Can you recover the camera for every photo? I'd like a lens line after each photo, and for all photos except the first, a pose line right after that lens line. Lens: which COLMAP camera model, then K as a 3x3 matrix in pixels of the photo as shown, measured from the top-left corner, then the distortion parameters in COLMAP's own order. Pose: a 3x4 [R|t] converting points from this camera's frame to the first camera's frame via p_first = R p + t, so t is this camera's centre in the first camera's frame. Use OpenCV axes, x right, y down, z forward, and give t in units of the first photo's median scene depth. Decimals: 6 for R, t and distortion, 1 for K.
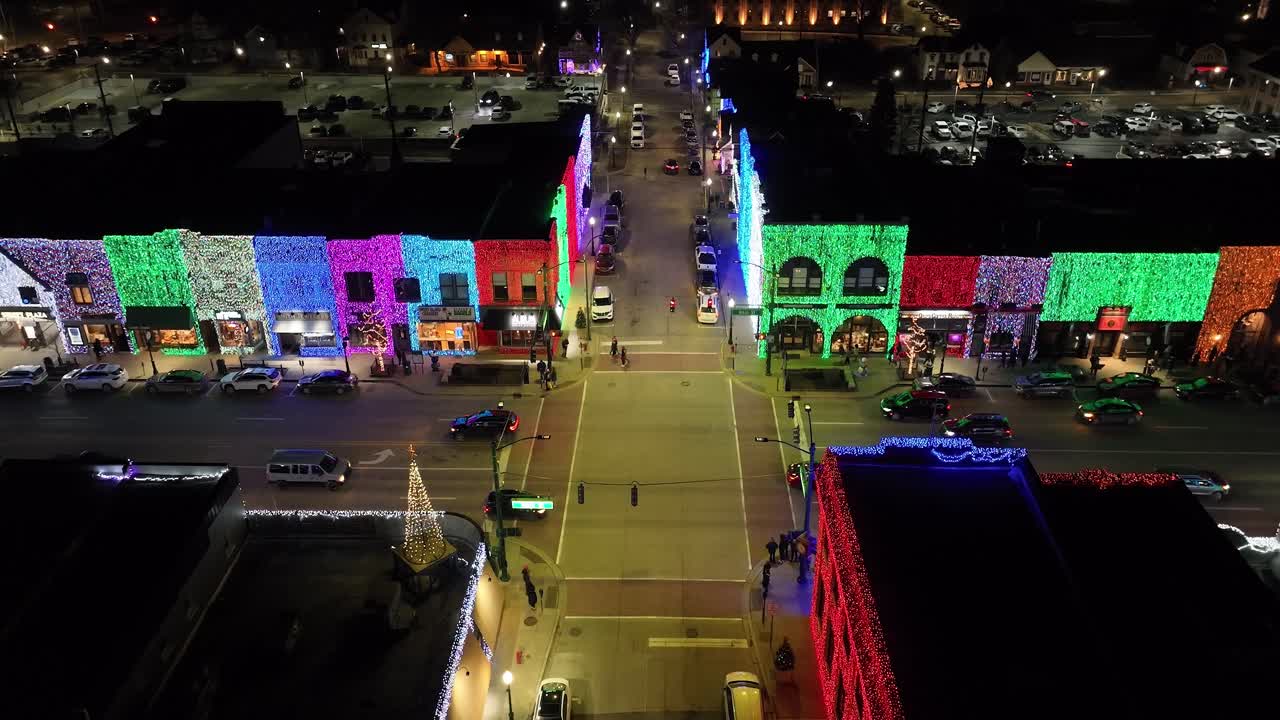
lens RADIAL K [[984.5, 0, 635.2], [0, 984.5, 360.0], [0, 0, 1]] dist [0.005093, -0.002687]
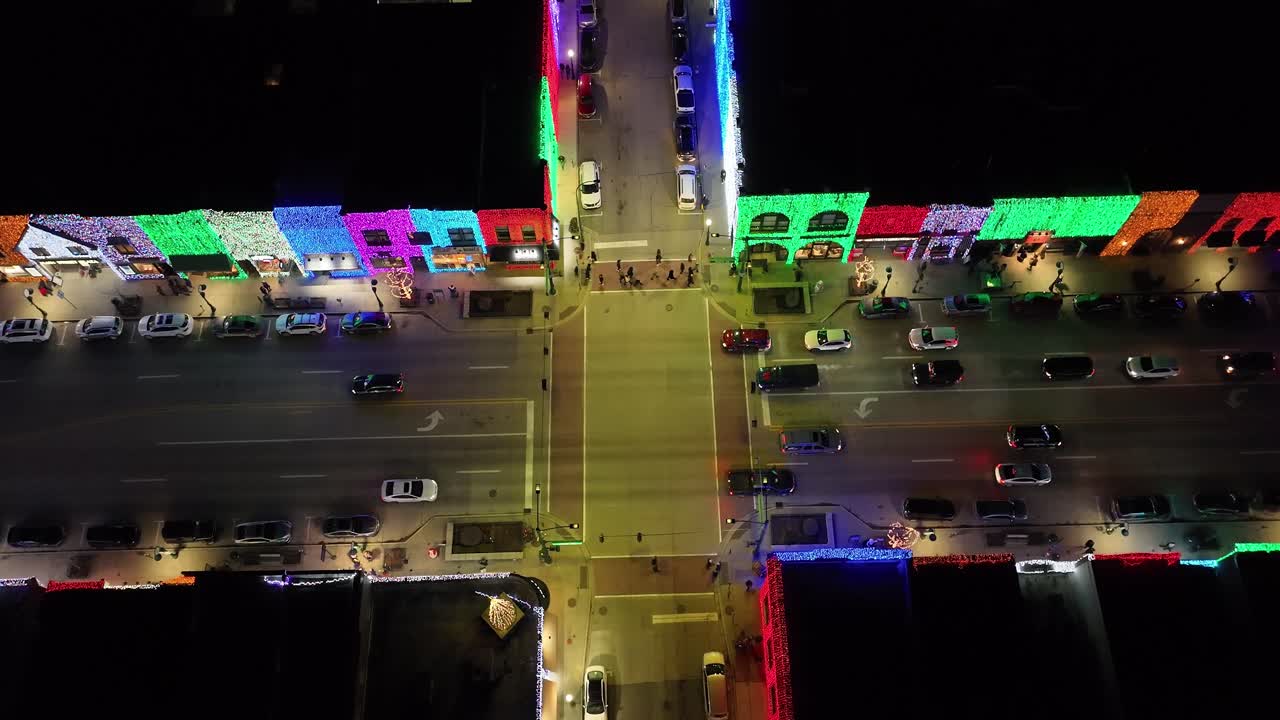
lens RADIAL K [[969.5, 0, 640.0], [0, 969.5, 360.0], [0, 0, 1]] dist [0.000658, 0.004284]
pose [[0.998639, -0.048028, 0.020332, -0.010941], [0.027273, 0.813189, 0.581361, -0.597587], [-0.044455, -0.580015, 0.813392, 0.013812]]
